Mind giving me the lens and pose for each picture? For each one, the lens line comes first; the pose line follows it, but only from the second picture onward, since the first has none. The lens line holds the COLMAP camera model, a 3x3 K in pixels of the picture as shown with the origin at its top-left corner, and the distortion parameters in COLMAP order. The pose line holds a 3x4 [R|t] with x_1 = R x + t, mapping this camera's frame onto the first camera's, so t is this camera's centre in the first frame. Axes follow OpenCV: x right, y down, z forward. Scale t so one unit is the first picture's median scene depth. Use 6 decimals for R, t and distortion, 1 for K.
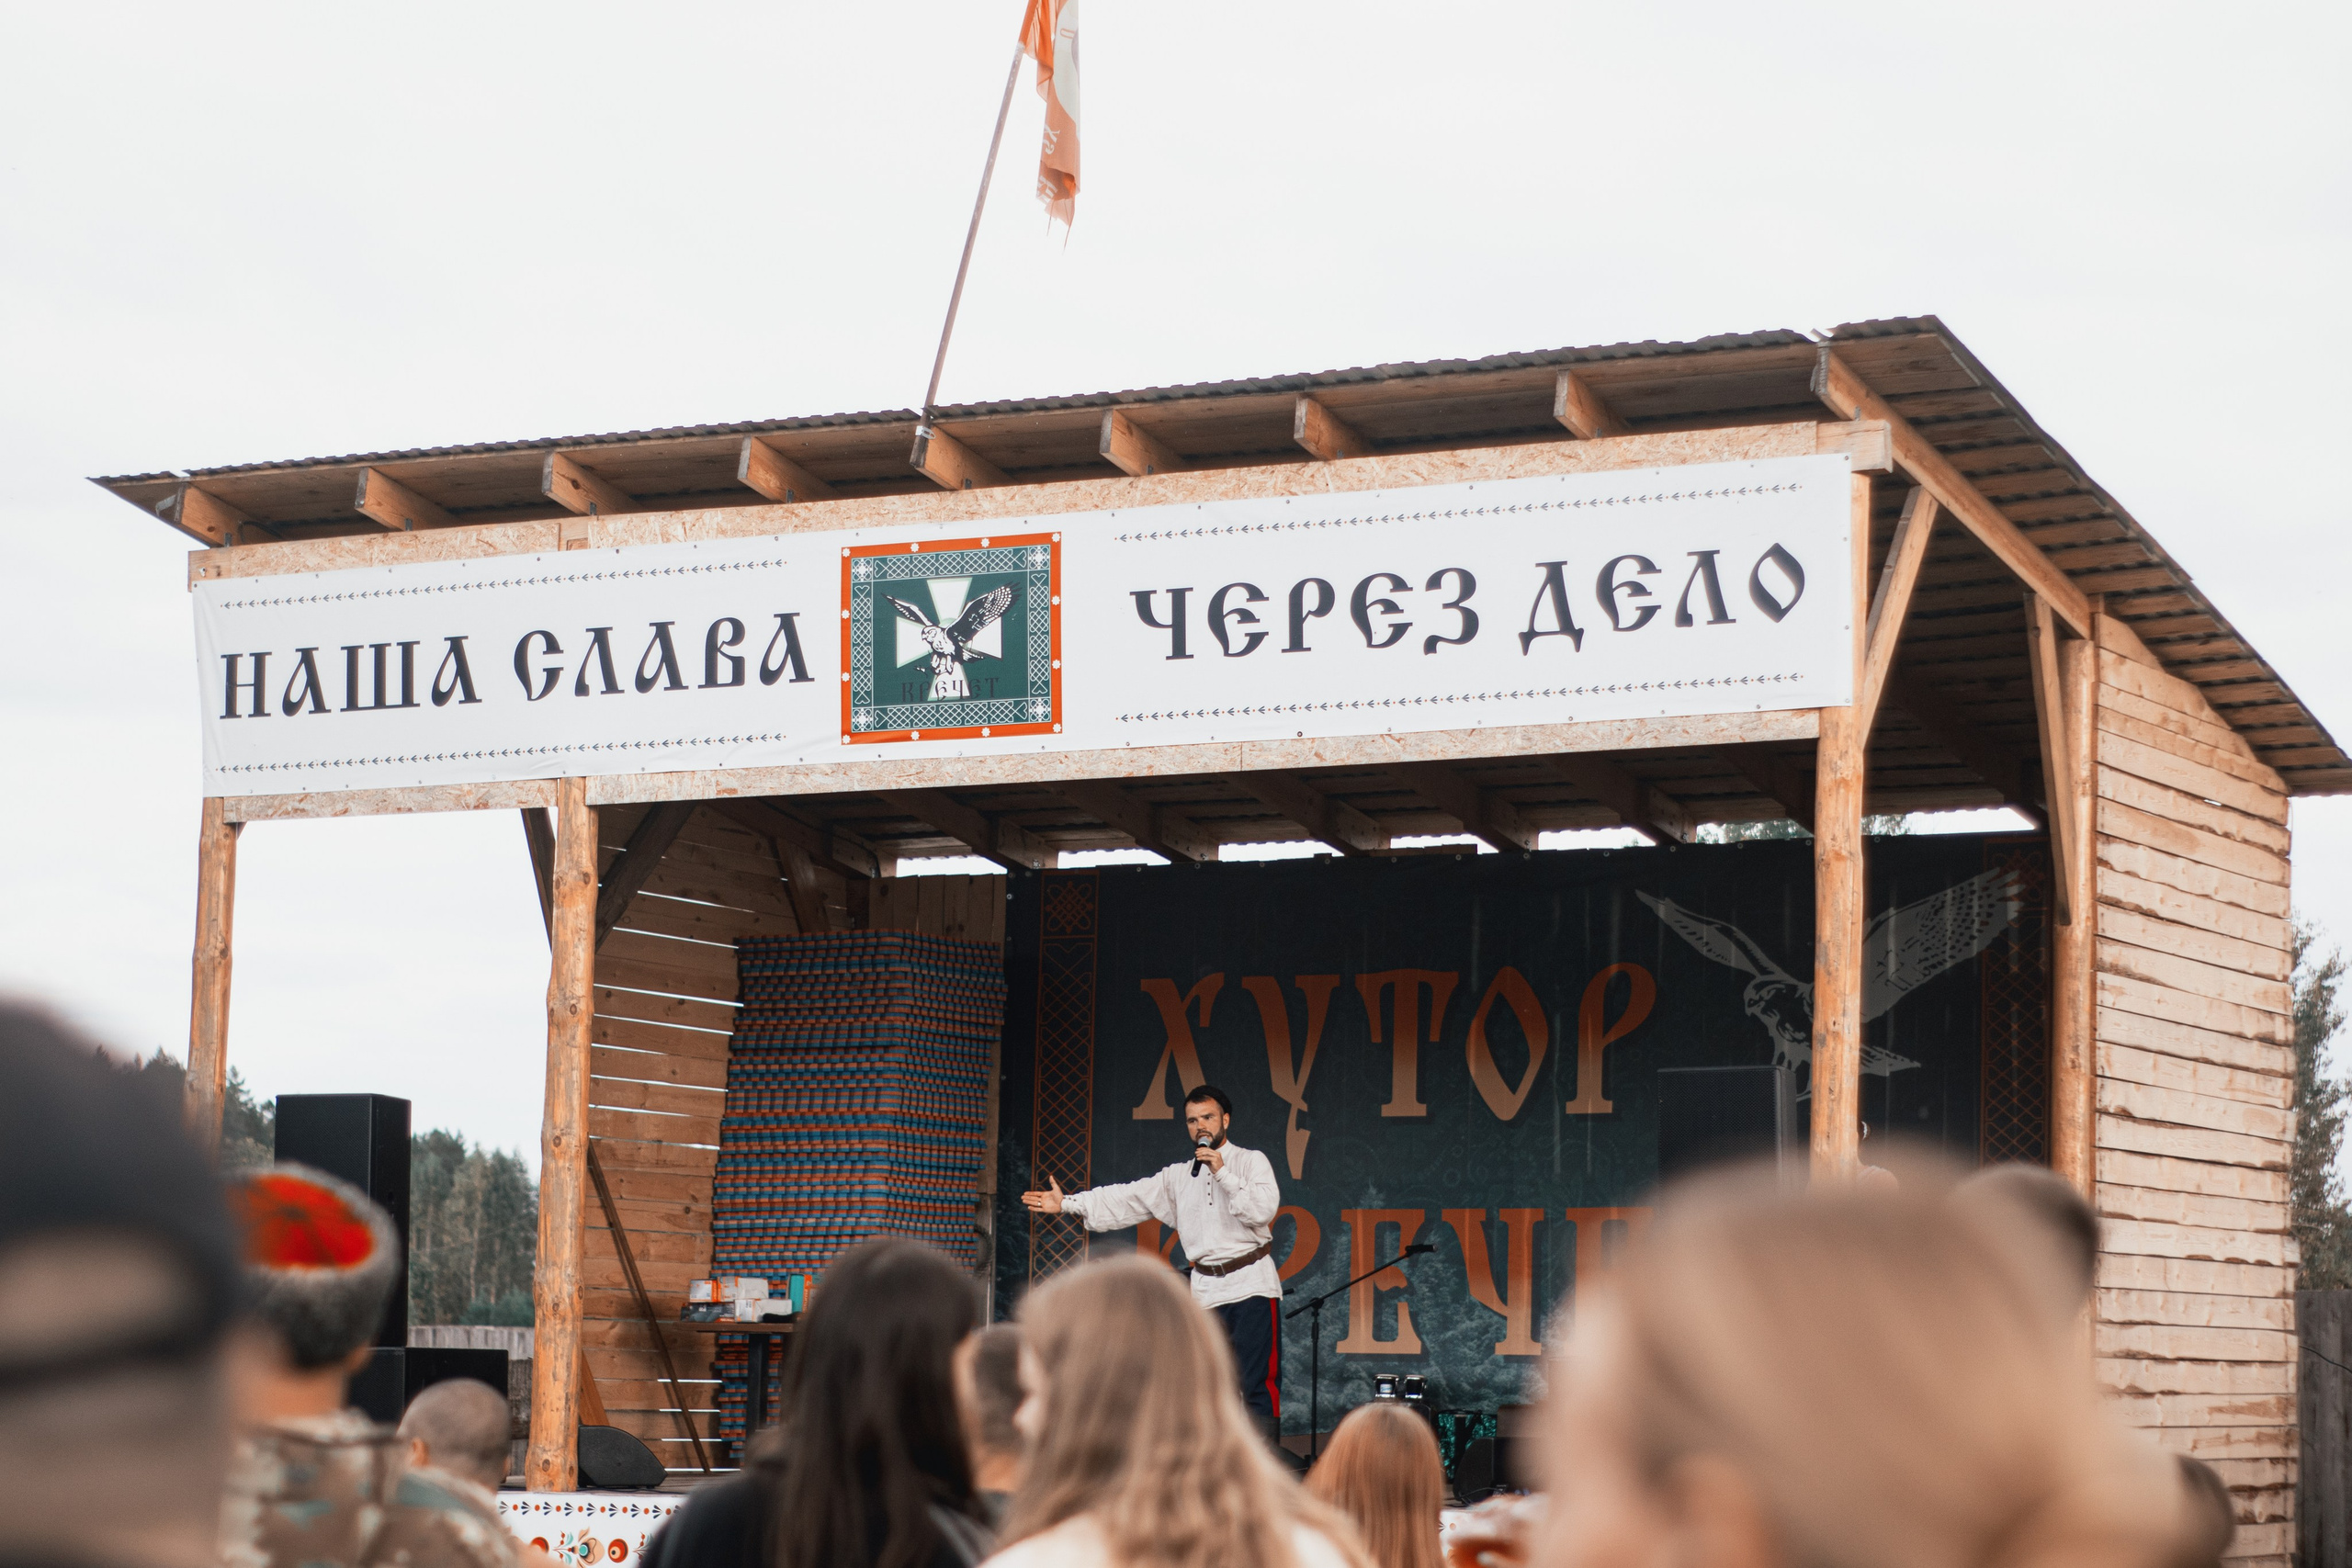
lens RADIAL K [[5405.6, 0, 1176.0], [0, 5405.6, 784.0], [0, 0, 1]] dist [-0.118636, 0.087005]
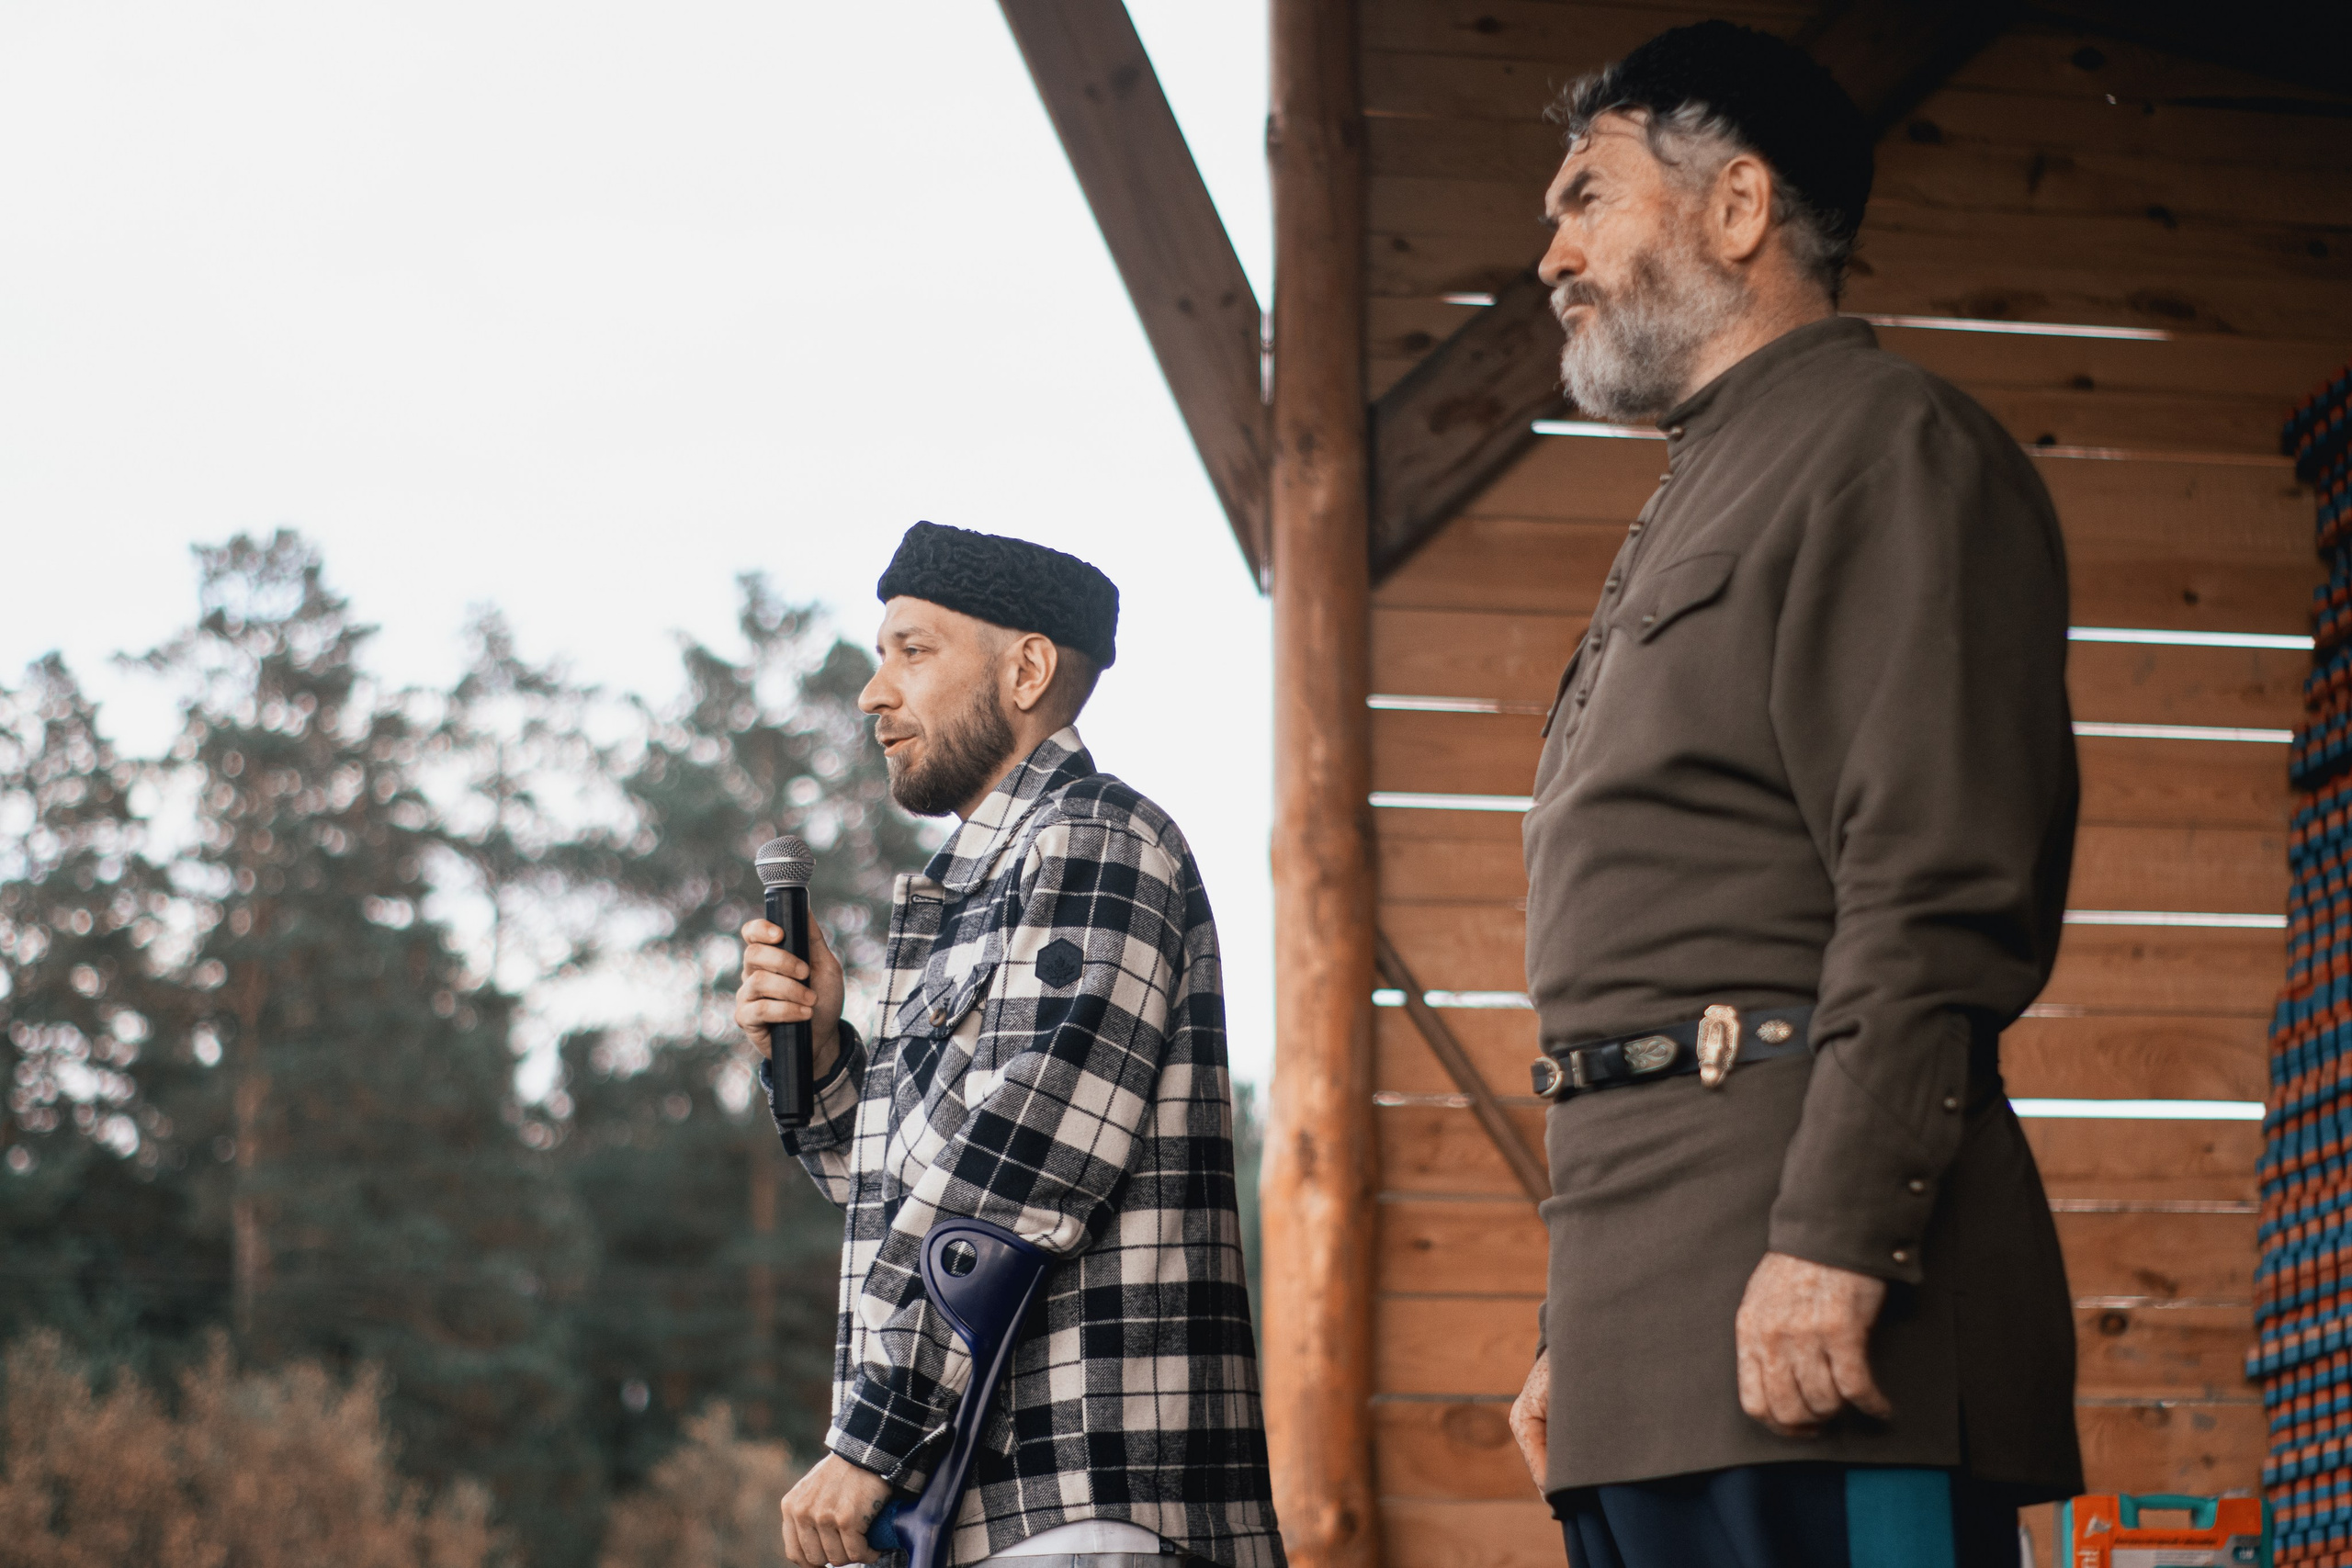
lens RADIAL K [[5405.6, 0, 1176.0], [0, 5405.6, 784.0], [0, 0, 1]] dist [-0.118636, 0.087005]
pose [[0.628216, -0.182335, -0.756372, 0.108728], [0.112843, 0.983225, -0.143297, 0.086858], [0.769812, 0.004670, 0.638253, 0.772083]]
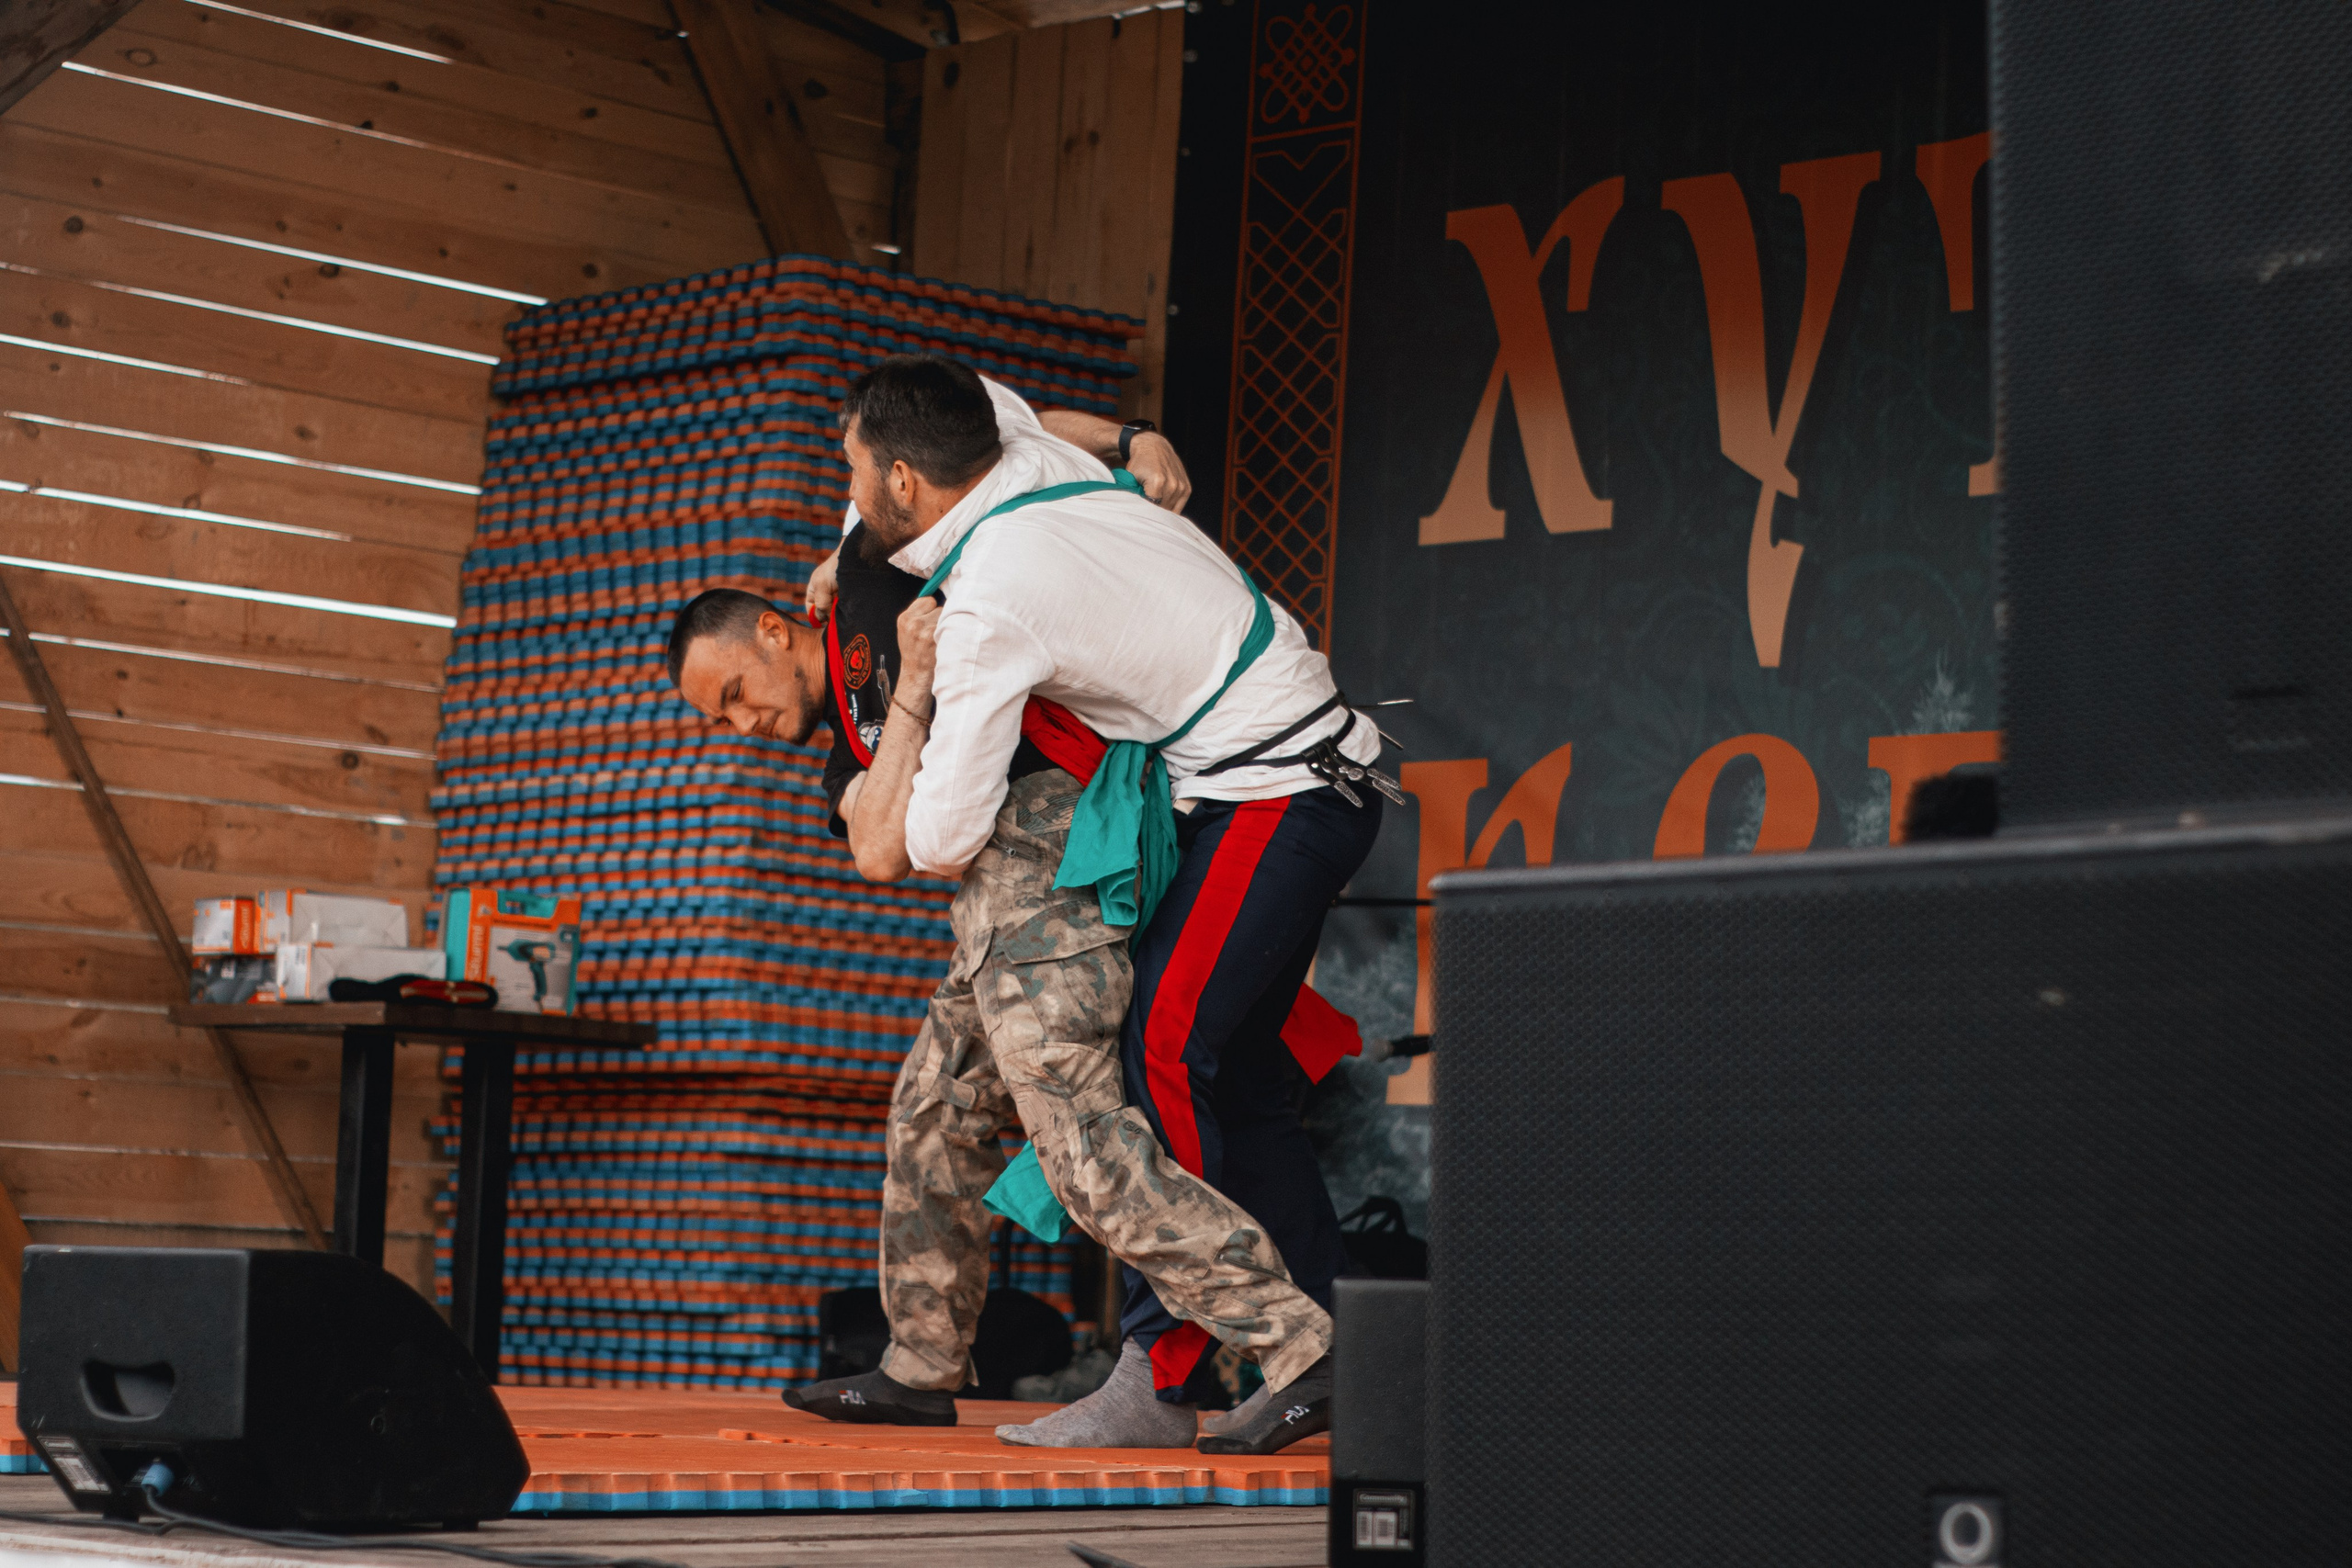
lens RADIAL K [[5405.6, 0, 1176.0], [0, 5405.6, 784.0], [0, 0, 1]] dist [-0.118636, 0.087005]
pose [[0.964604, -0.006466, -0.263624, 0.084612], [0.011014, 0.999815, 0.015780, 0.075224], [0.263473, -0.018125, 0.964496, 0.610009]]
